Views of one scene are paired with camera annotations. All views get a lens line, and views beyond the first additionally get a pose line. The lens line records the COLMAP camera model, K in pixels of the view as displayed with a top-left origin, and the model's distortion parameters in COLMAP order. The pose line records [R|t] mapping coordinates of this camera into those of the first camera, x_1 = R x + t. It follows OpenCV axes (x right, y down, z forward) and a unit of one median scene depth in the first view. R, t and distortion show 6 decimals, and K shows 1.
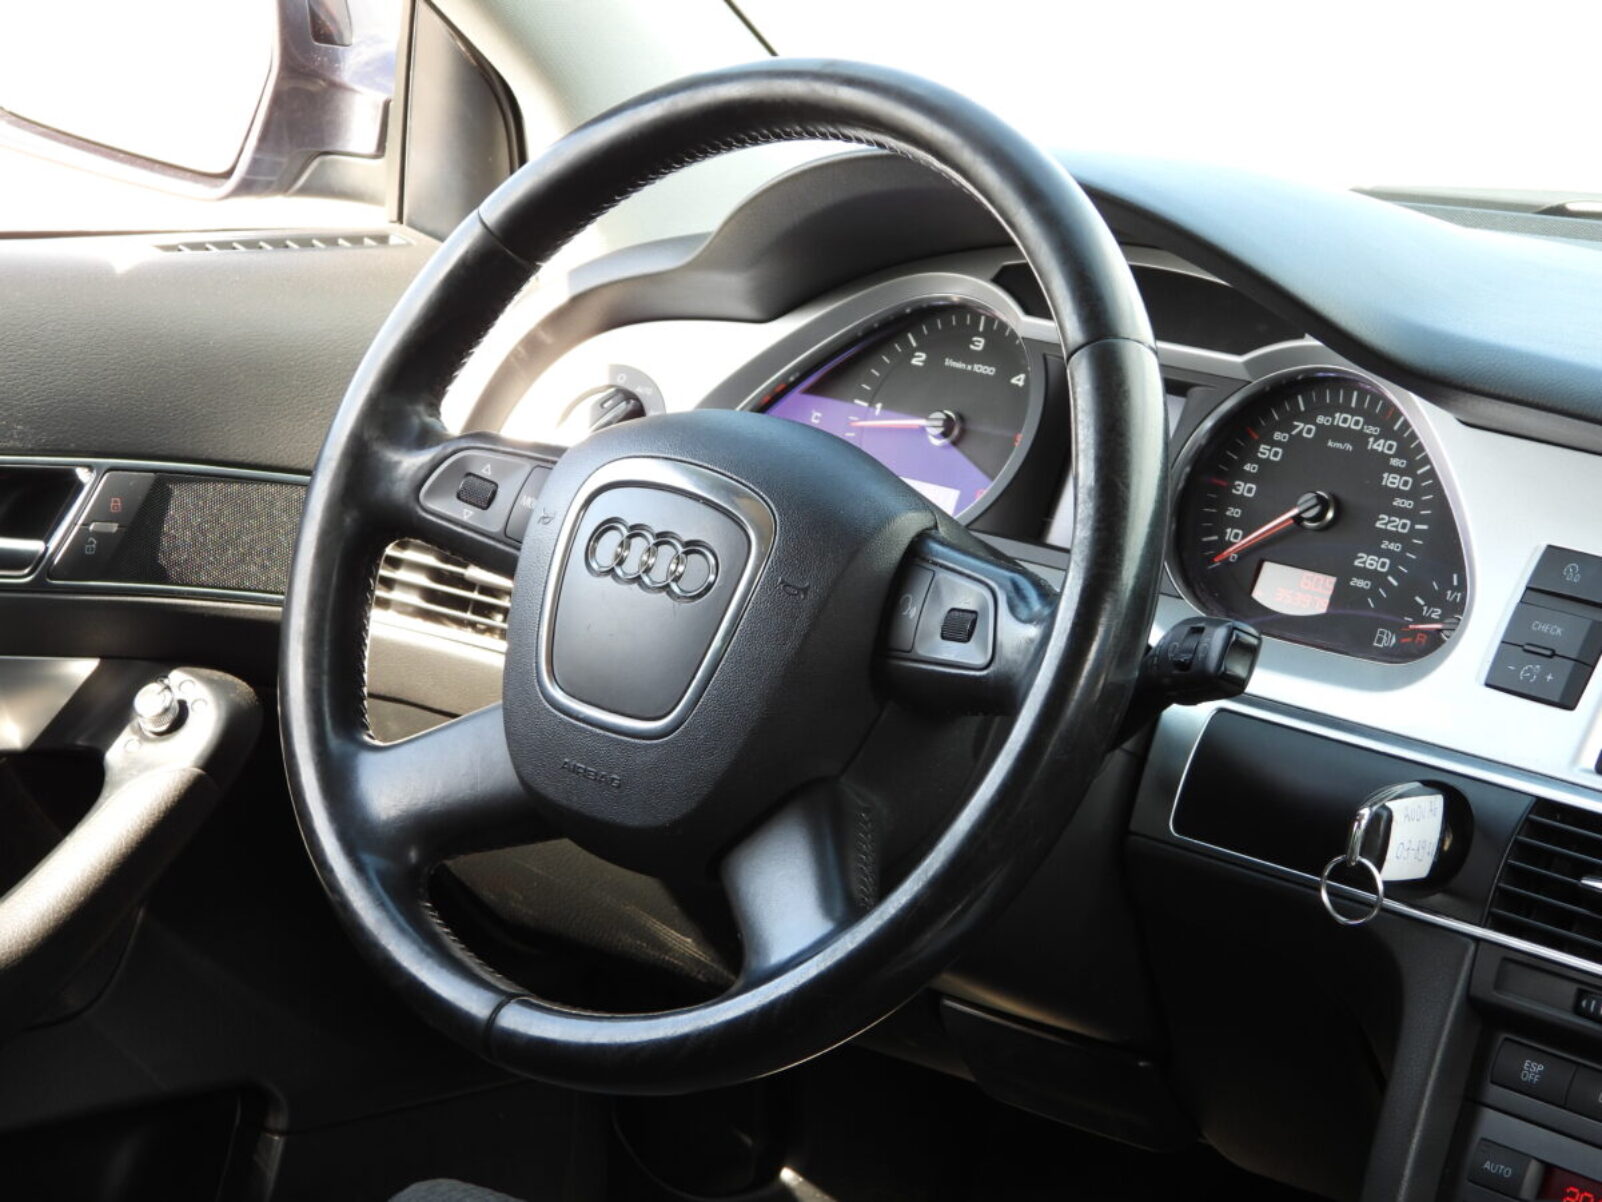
lens RADIAL K [[3734.0, 0, 801.0], [0, 3734.0, 601.0], [0, 0, 1]] dist [-0.057812, -0.379544]
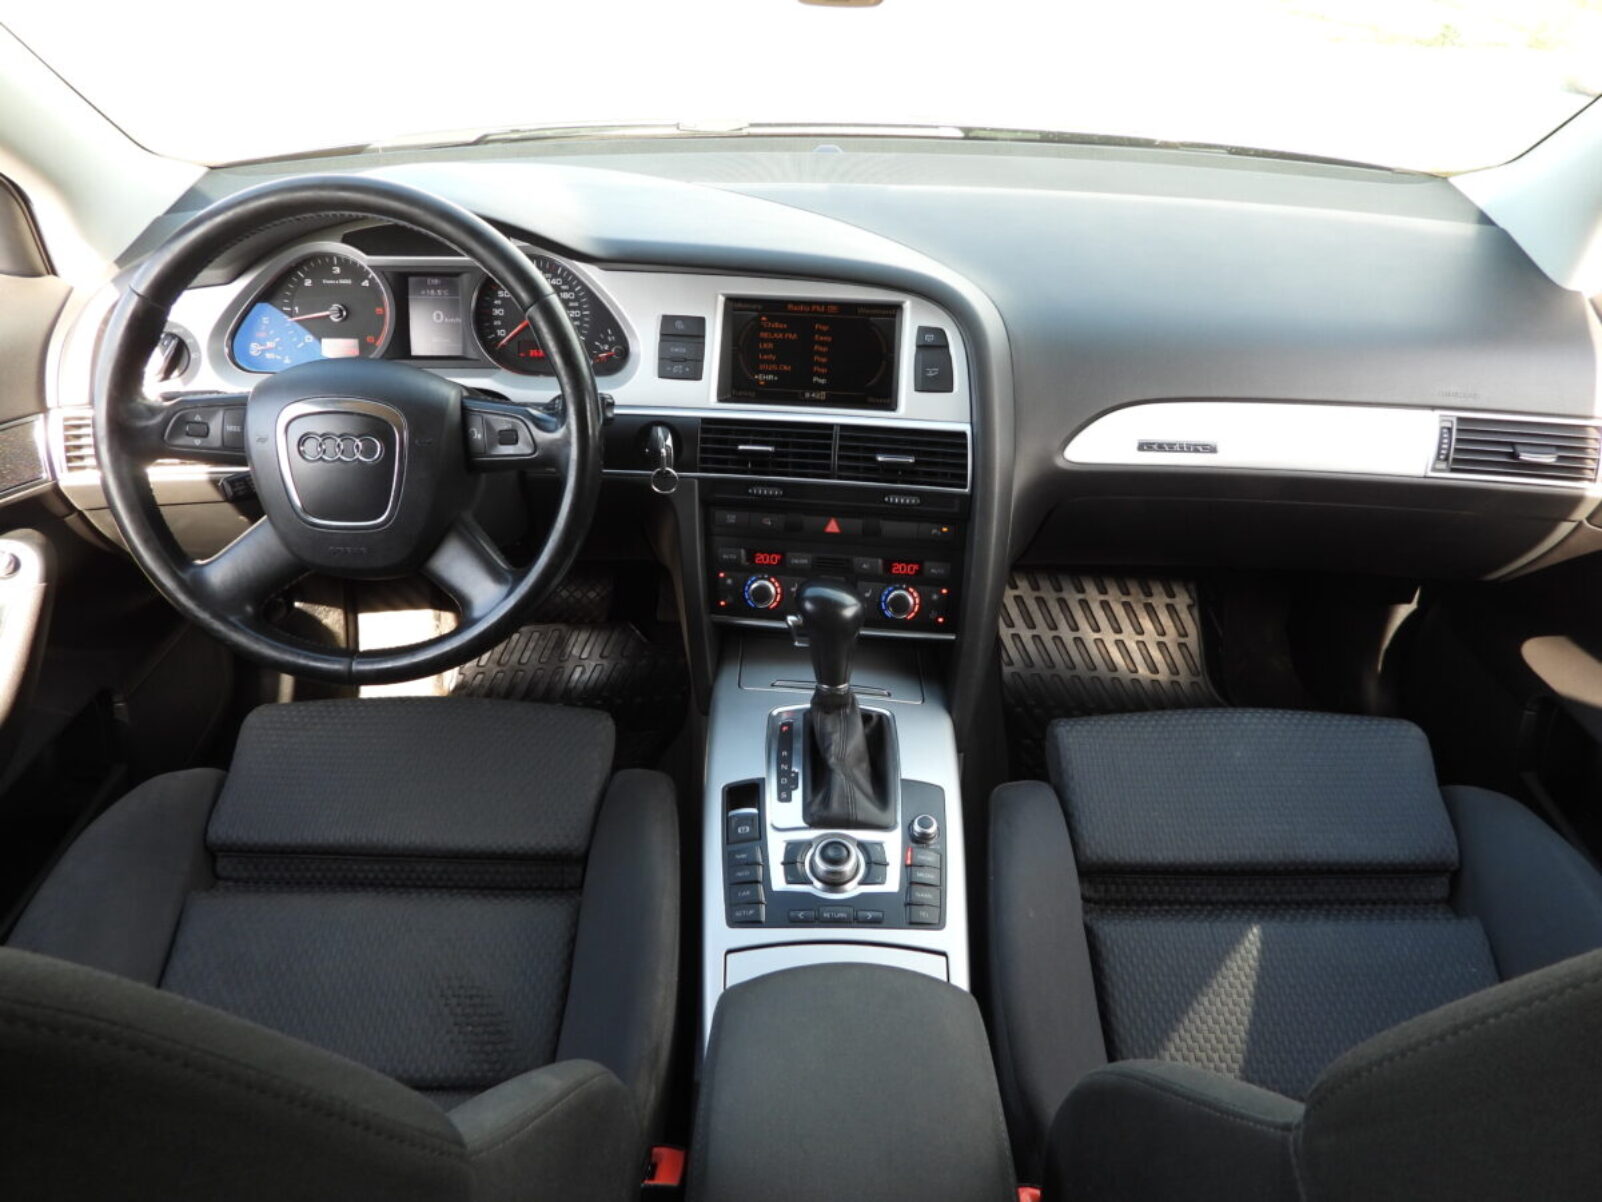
lens RADIAL K [[1135.6, 0, 801.0], [0, 1135.6, 601.0], [0, 0, 1]] dist [-0.002206, -0.000923]
pose [[0.747554, -0.410266, 0.522346, -0.198992], [0.184680, 0.883805, 0.429863, -0.149270], [-0.638010, -0.224879, 0.736460, 0.319029]]
